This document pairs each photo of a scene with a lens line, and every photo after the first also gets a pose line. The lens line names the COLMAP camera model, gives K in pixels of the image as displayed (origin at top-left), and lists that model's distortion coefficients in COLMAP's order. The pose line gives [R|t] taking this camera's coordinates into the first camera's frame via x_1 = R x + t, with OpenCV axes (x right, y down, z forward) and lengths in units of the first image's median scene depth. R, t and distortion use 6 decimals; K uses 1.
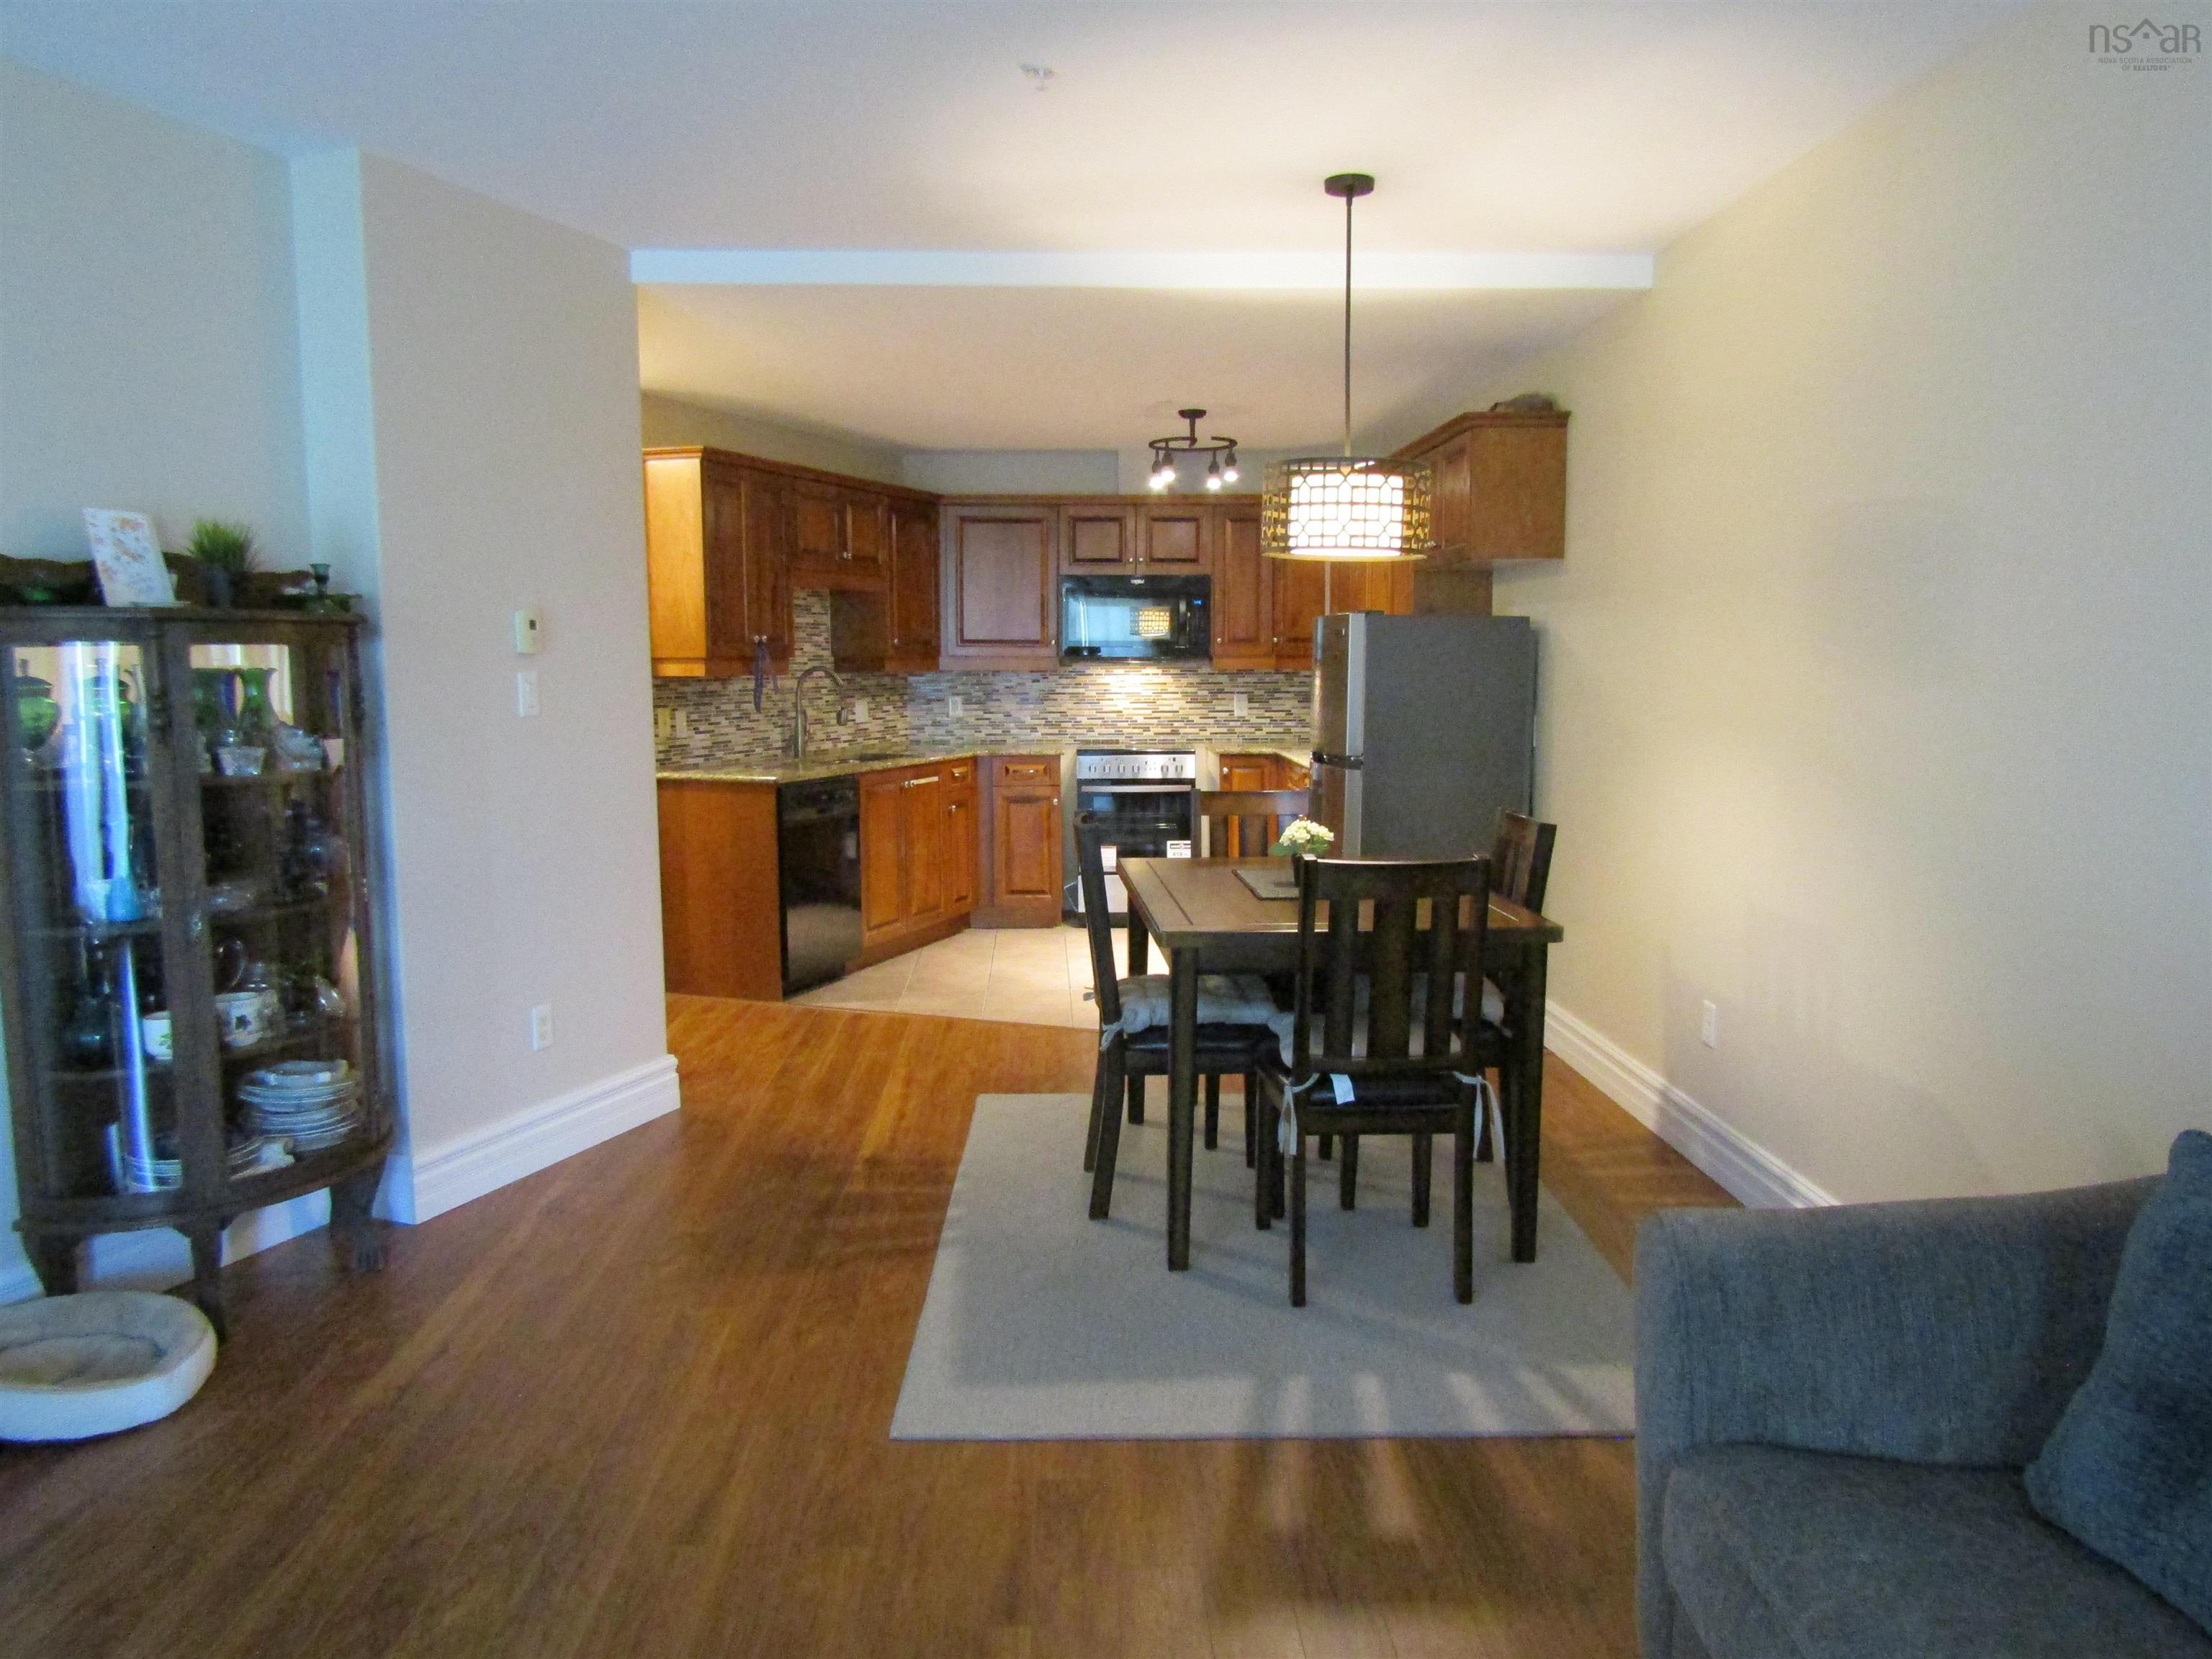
lens RADIAL K [[1560.4, 0, 1111.3], [0, 1560.4, 838.2], [0, 0, 1]] dist [-0.015044, 0.002962]
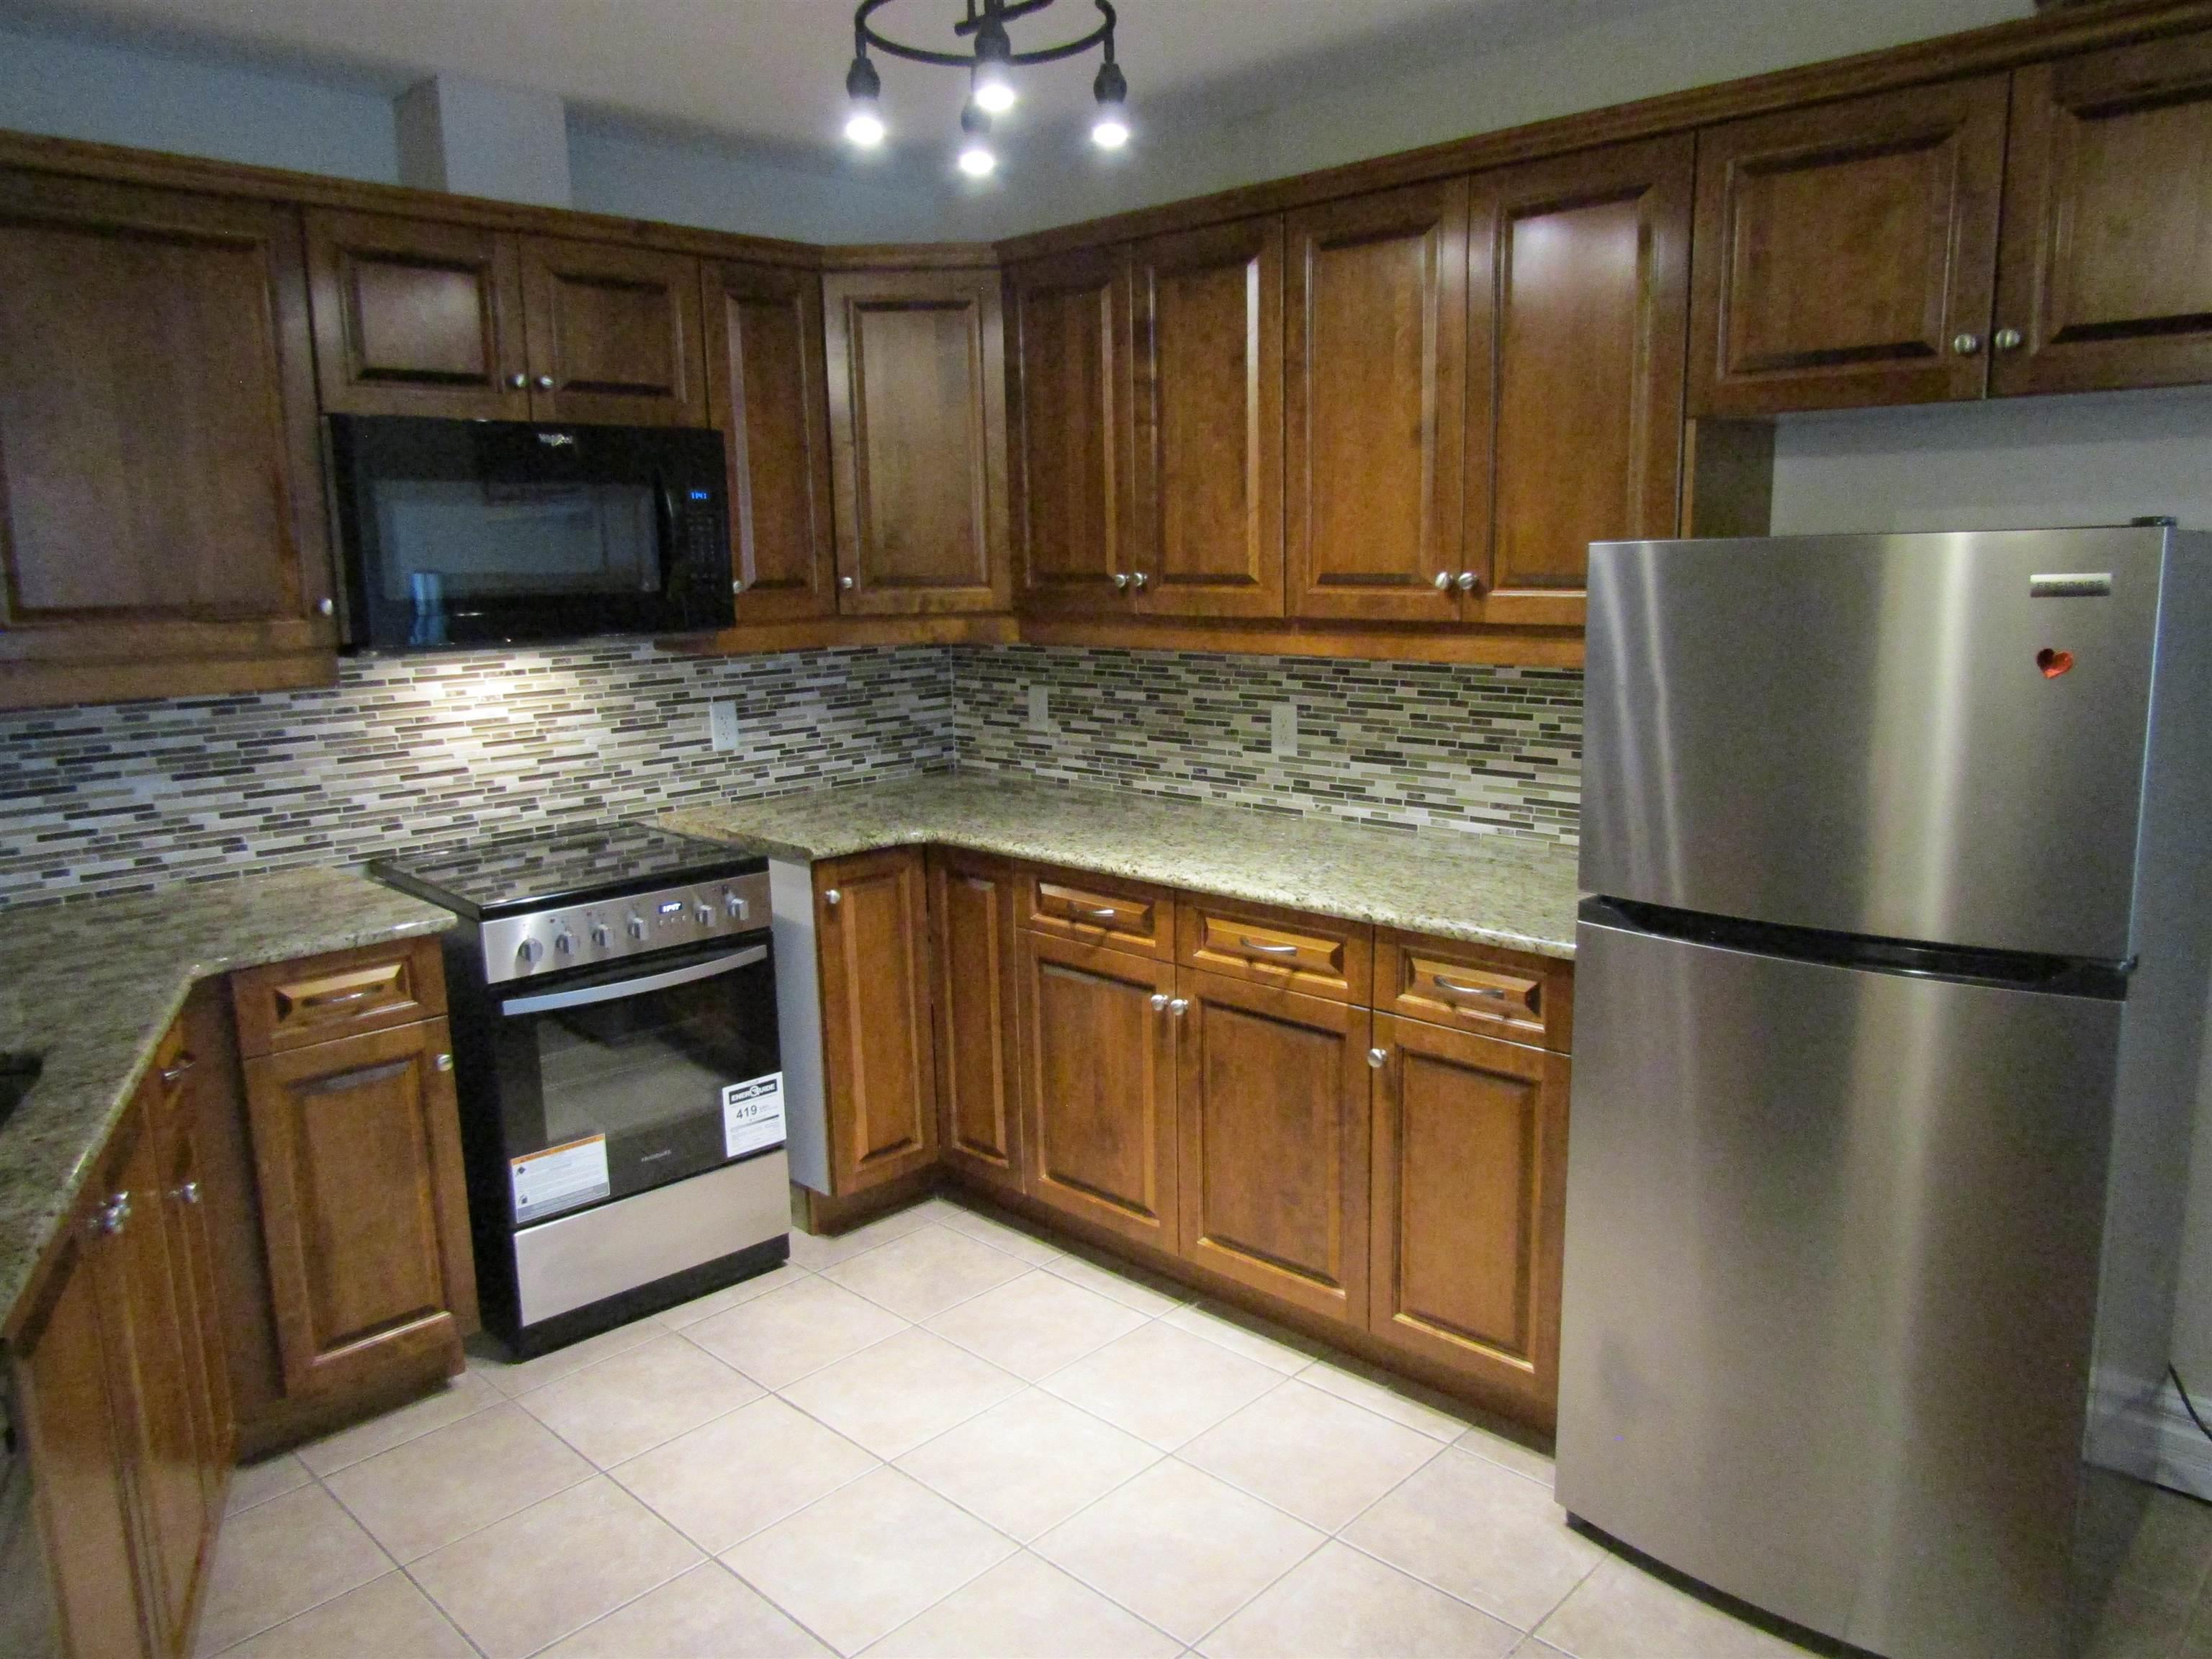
lens RADIAL K [[1560.4, 0, 1111.8], [0, 1560.4, 840.4], [0, 0, 1]] dist [-0.015044, 0.002962]
pose [[0.721633, -0.138877, 0.678203, -0.171442], [0.096965, 0.990291, 0.099610, -0.100924], [-0.685451, -0.006120, 0.728093, 0.691132]]
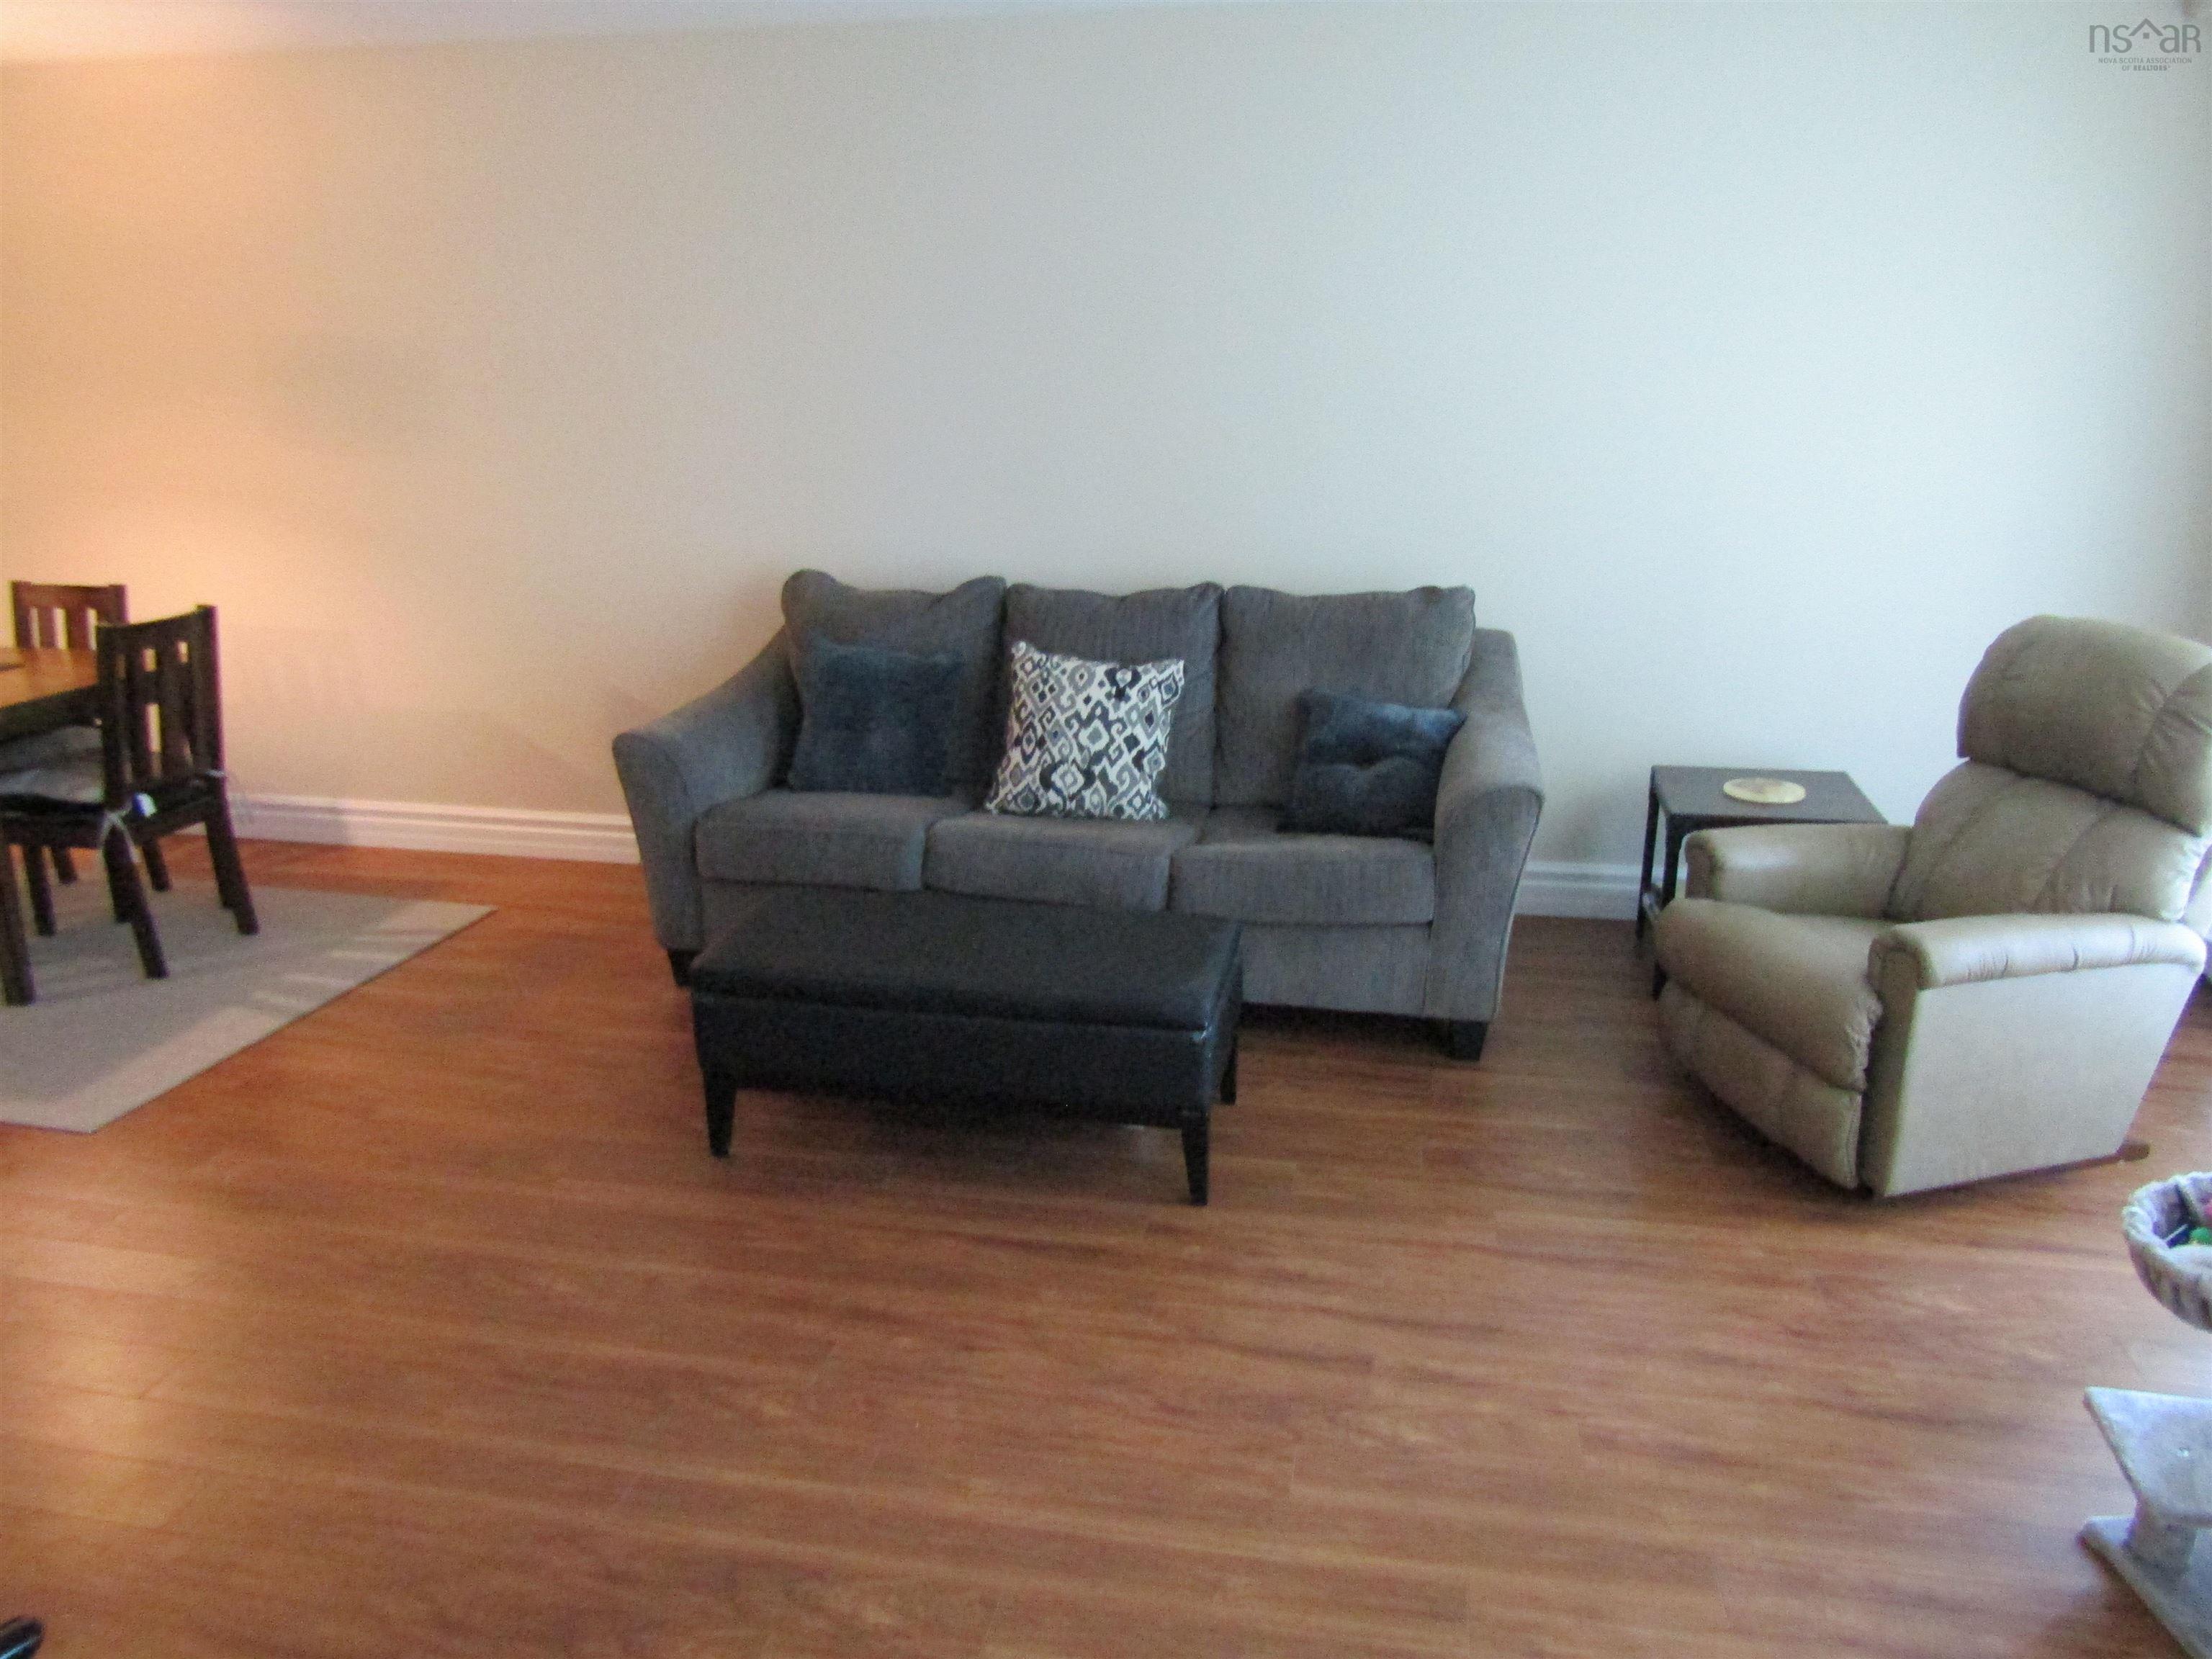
lens RADIAL K [[1560.4, 0, 1115.8], [0, 1560.4, 826.9], [0, 0, 1]] dist [-0.015044, 0.002962]
pose [[0.223846, -0.272120, 0.935865, -0.395285], [0.112771, 0.961014, 0.252459, -0.023958], [-0.968078, 0.049026, 0.245806, -0.035618]]
